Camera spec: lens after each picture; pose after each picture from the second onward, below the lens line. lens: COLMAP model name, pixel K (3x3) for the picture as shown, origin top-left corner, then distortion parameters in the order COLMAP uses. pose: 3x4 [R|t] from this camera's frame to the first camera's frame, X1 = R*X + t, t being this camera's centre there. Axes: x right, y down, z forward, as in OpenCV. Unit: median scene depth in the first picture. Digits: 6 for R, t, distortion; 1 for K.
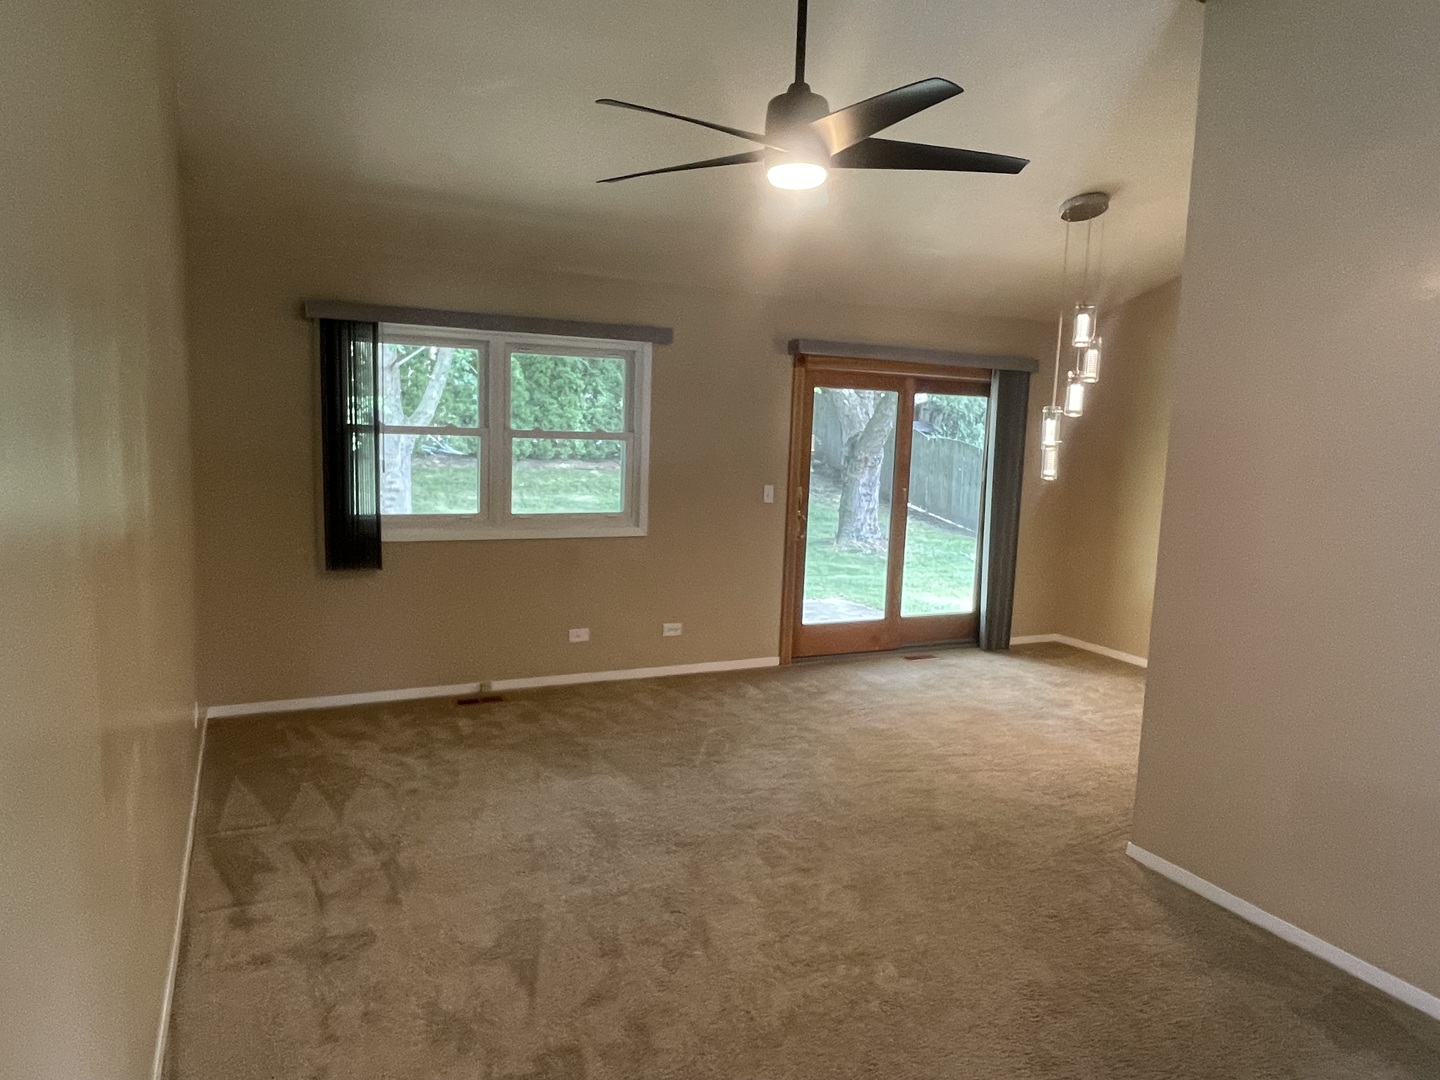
lens RADIAL K [[945.3, 0, 713.7], [0, 945.3, 534.4], [0, 0, 1]] dist [0.001678, -0.023238]
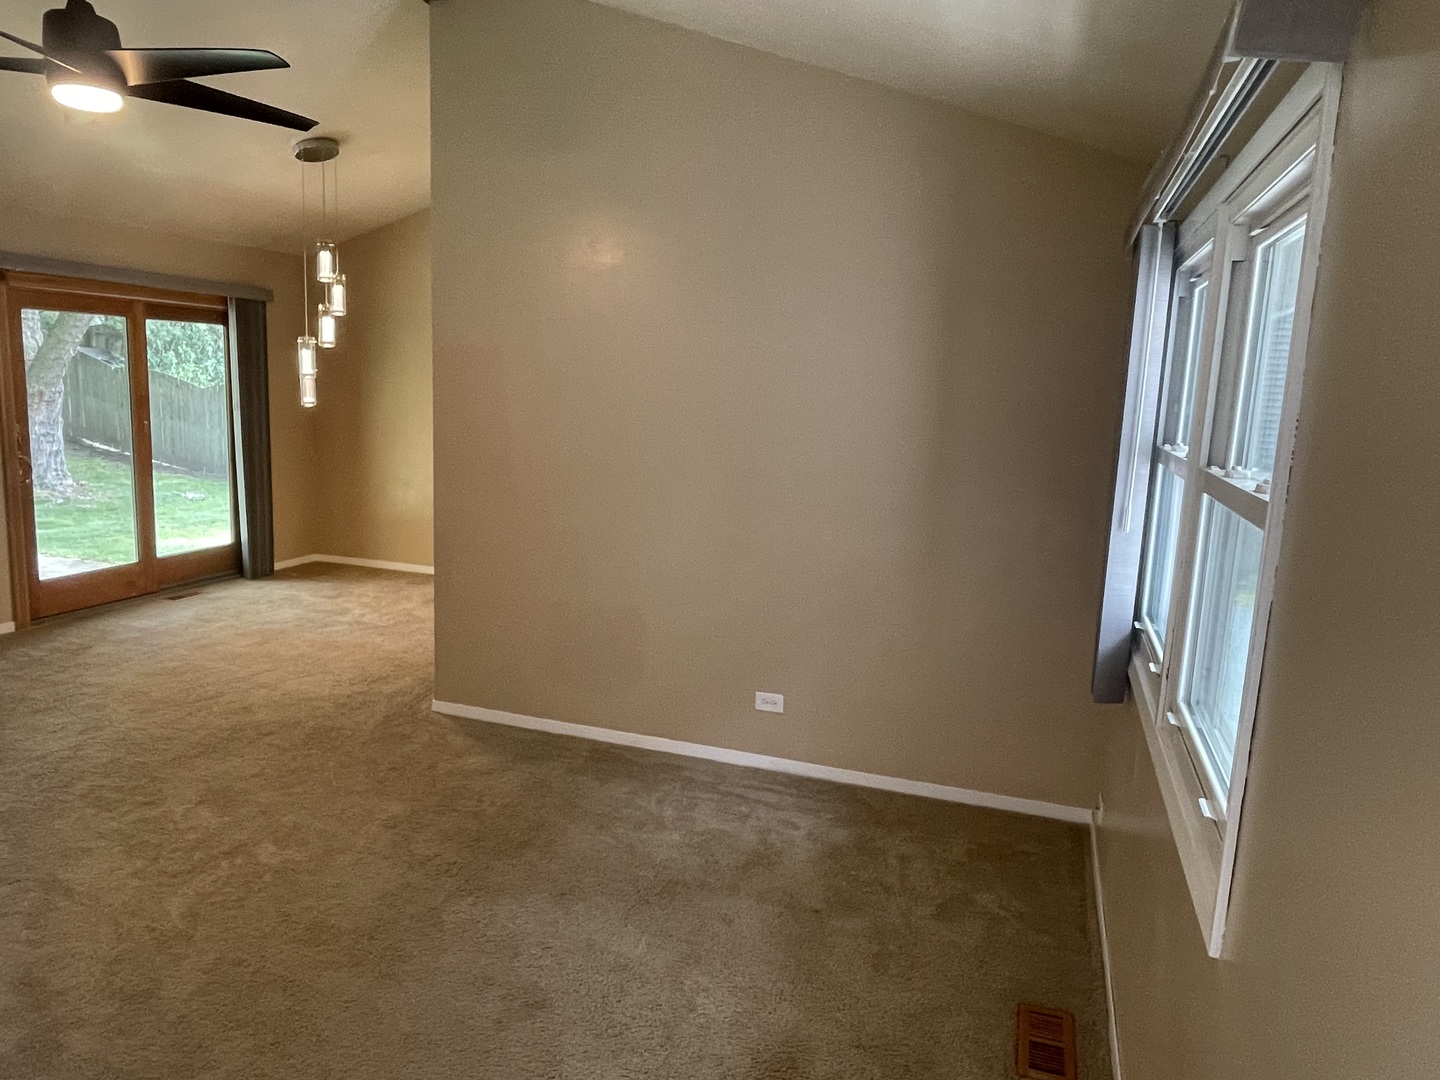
lens RADIAL K [[945.3, 0, 713.7], [0, 945.3, 534.4], [0, 0, 1]] dist [0.001678, -0.023238]
pose [[0.694777, -0.124674, 0.708337, -0.103310], [0.072228, 0.991977, 0.103753, 0.008158], [-0.715589, -0.020924, 0.698208, -0.077461]]
